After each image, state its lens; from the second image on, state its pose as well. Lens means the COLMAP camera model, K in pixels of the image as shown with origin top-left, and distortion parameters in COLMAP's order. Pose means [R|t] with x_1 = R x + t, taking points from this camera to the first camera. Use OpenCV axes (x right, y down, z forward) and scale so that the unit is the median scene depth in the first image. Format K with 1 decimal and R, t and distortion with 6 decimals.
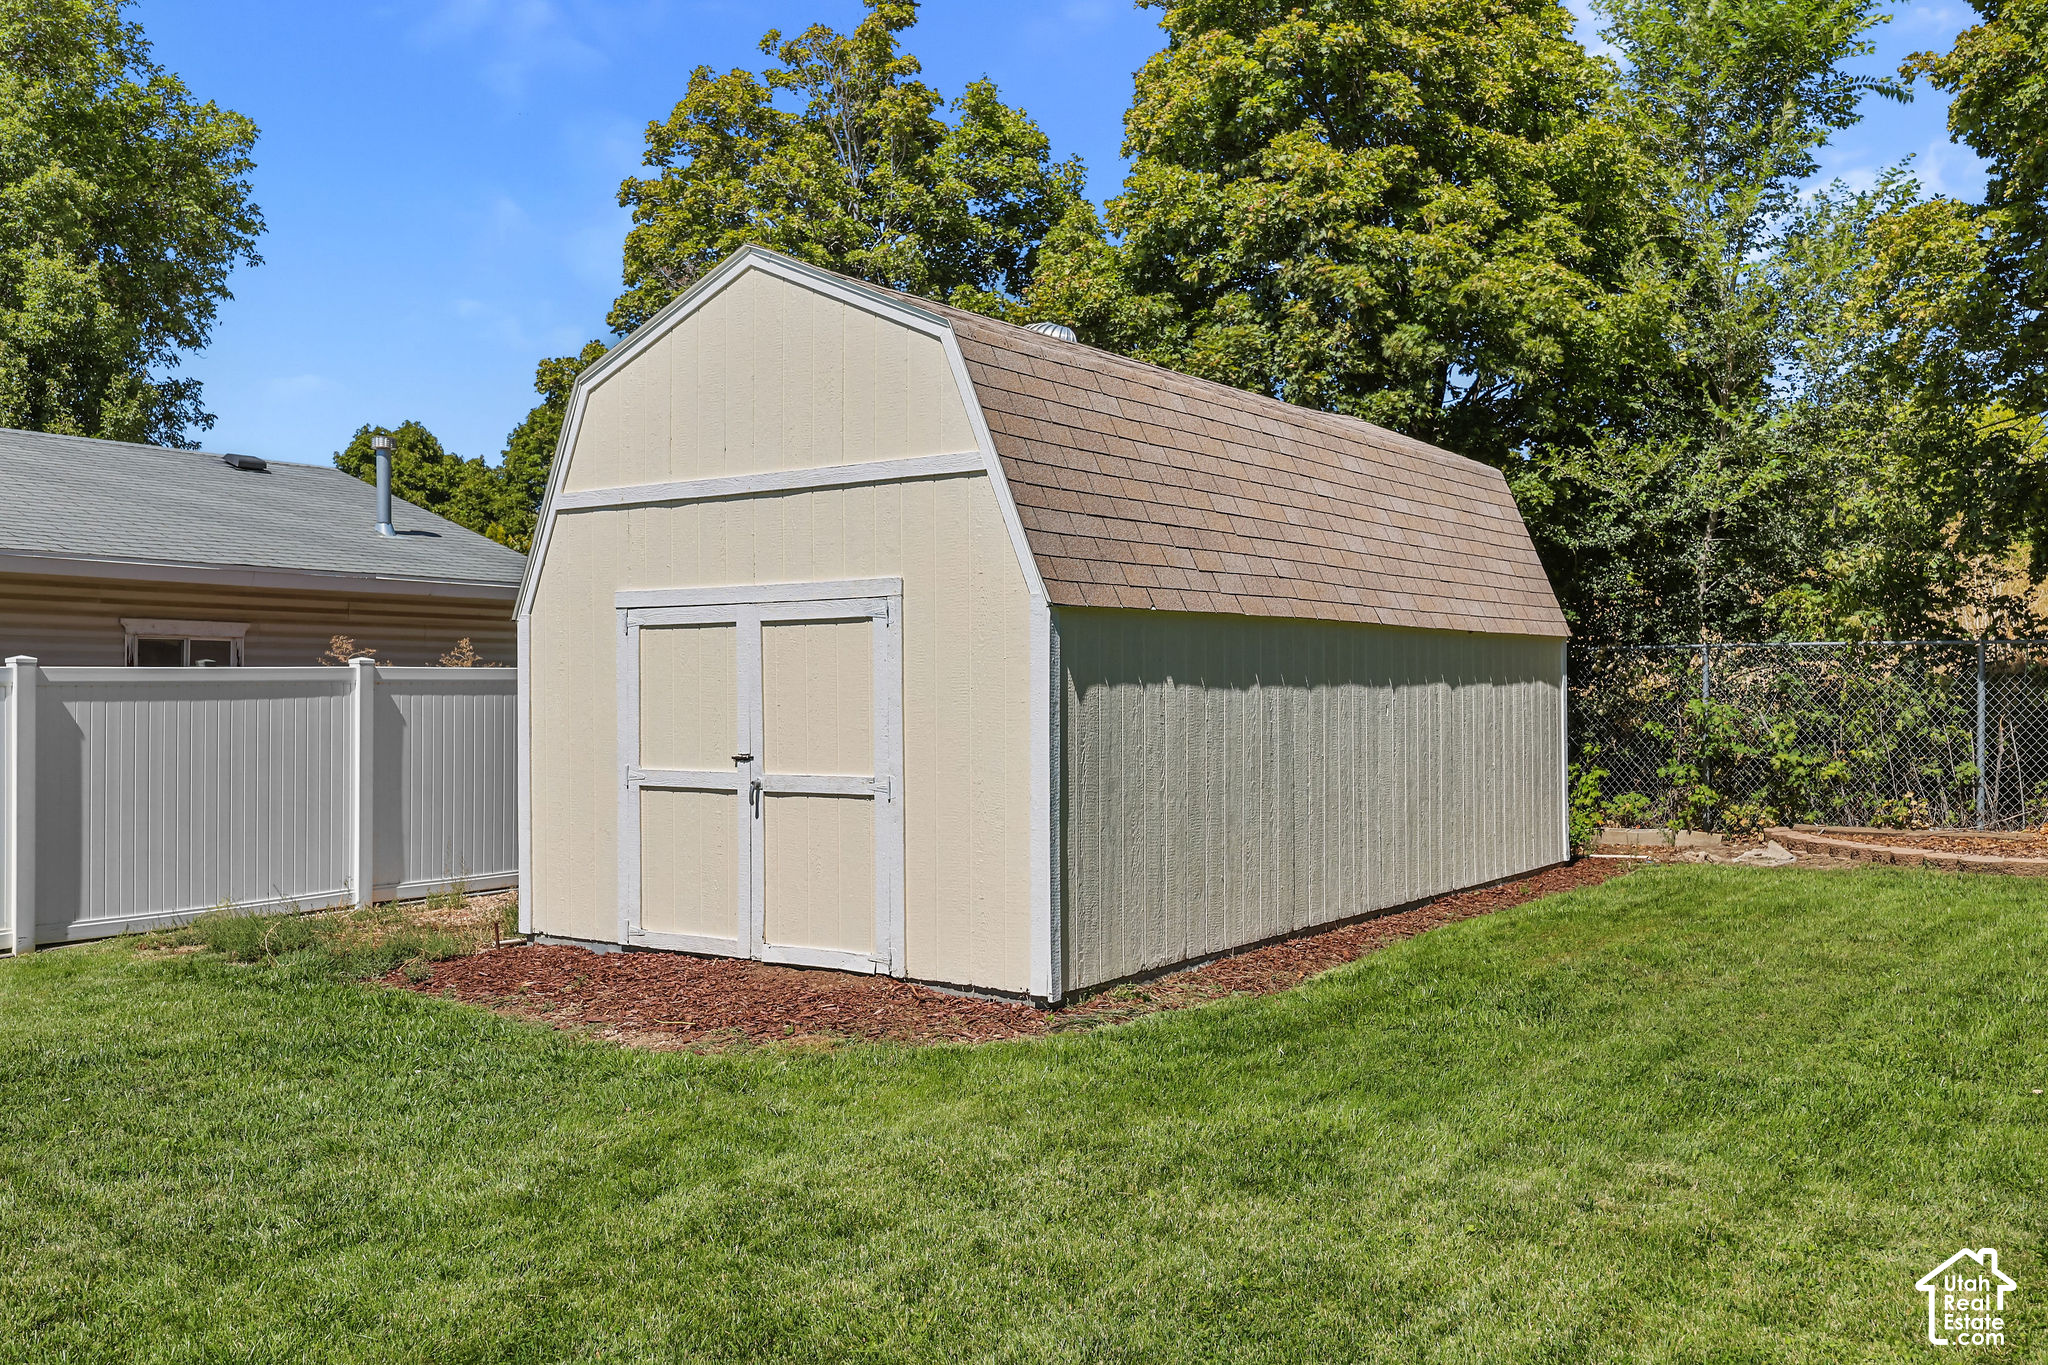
lens RADIAL K [[1777.6, 0, 1024.0], [0, 1777.6, 682.5], [0, 0, 1]] dist [-0.006320, -0.000958]
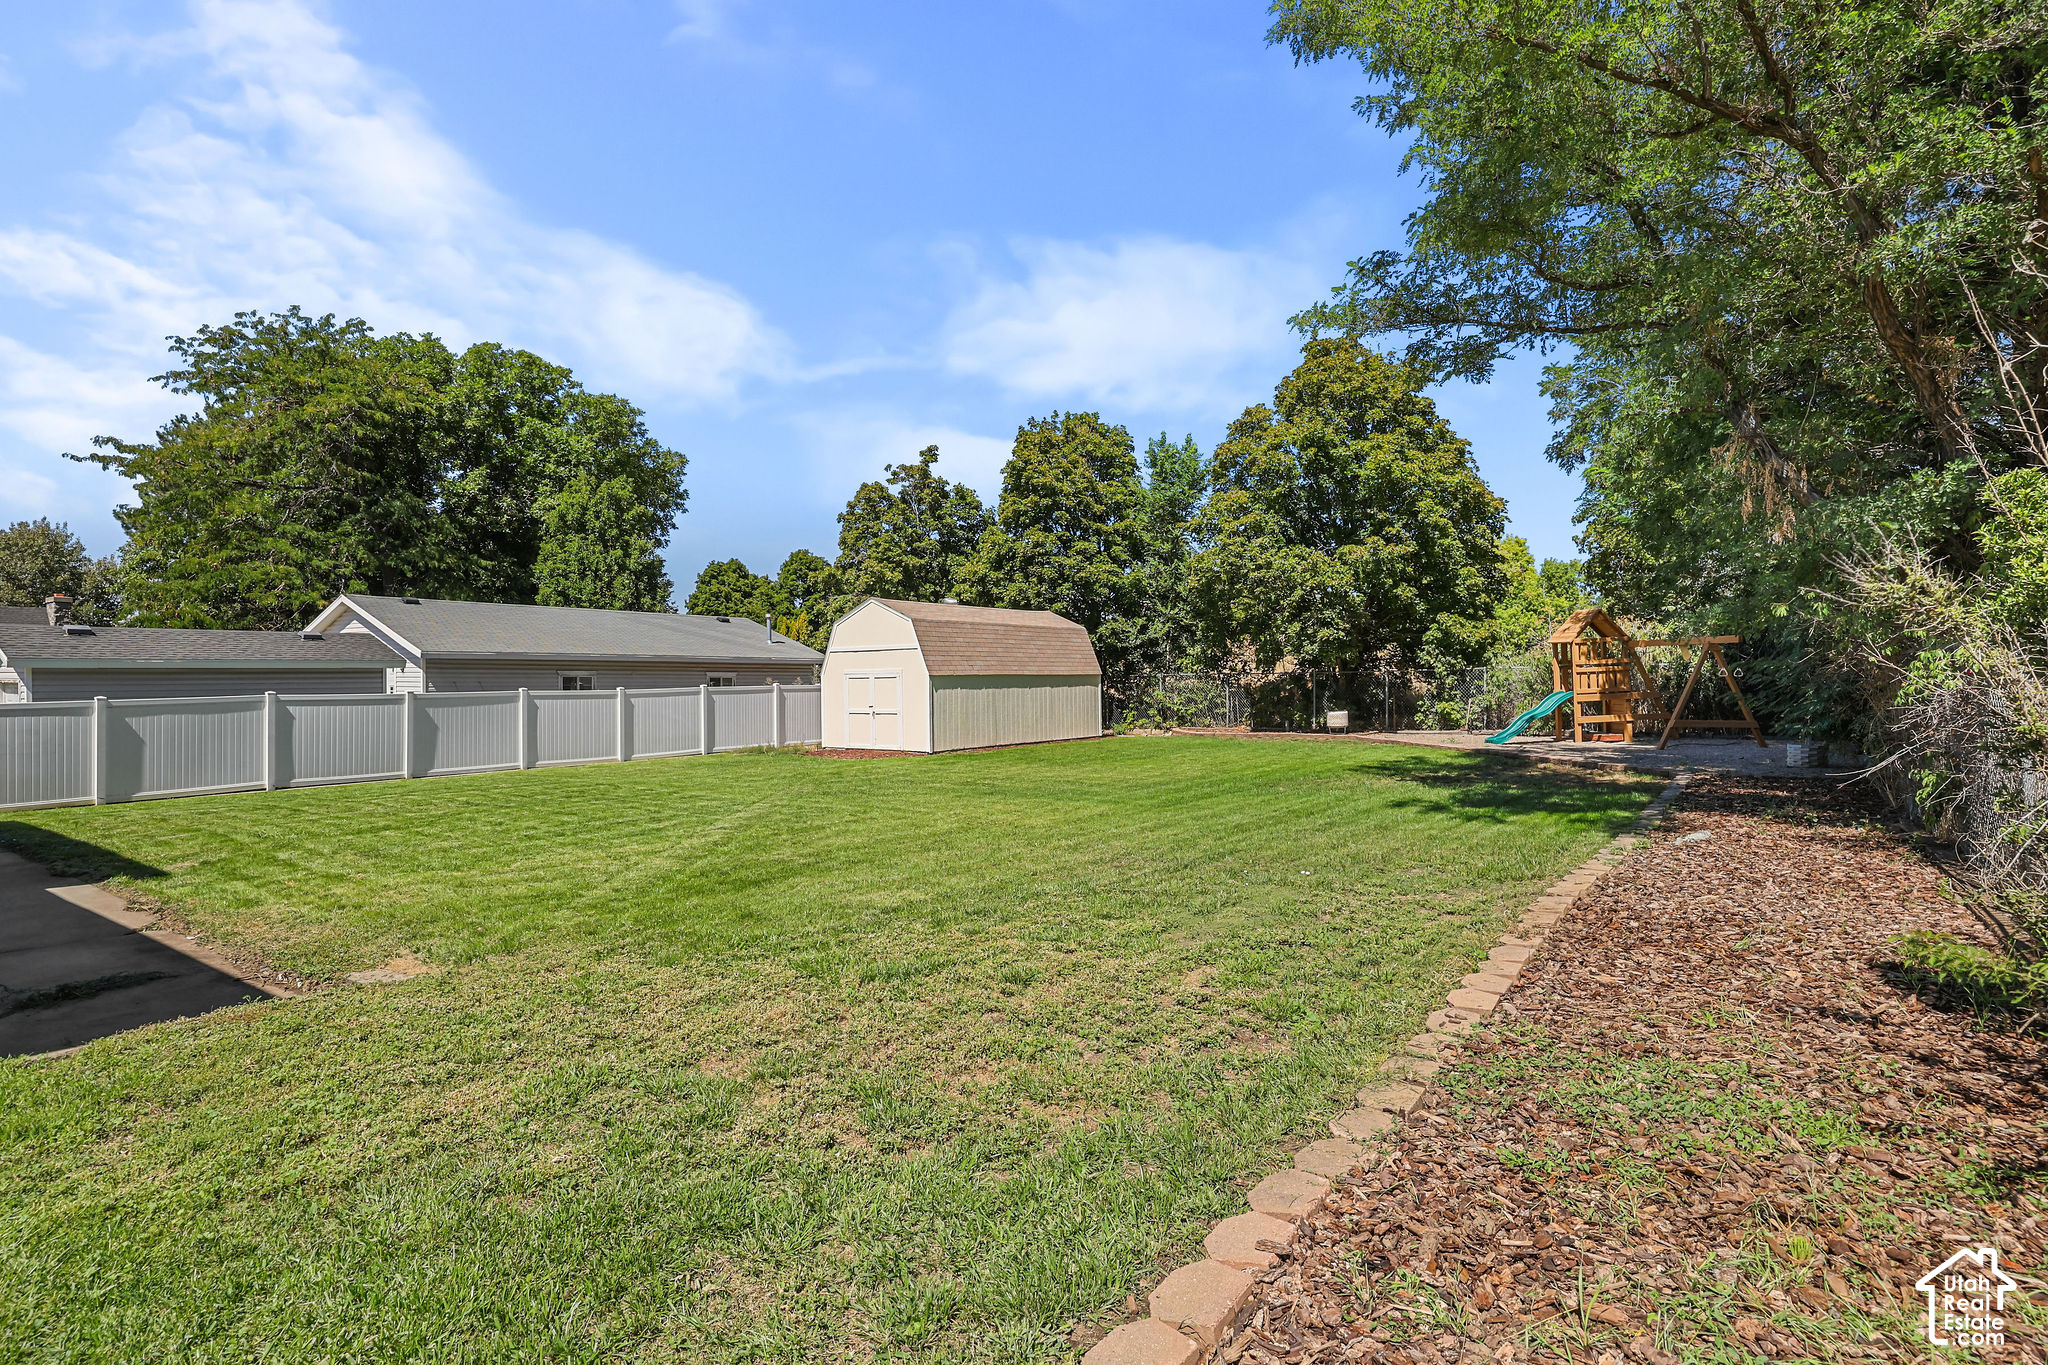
lens RADIAL K [[1047.0, 0, 1024.0], [0, 1047.0, 682.5], [0, 0, 1]] dist [0.000564, 0.000064]
pose [[0.999167, -0.008280, -0.039957, 0.208929], [0.008481, 0.999952, 0.004866, -0.018240], [0.039915, -0.005200, 0.999190, -1.020141]]
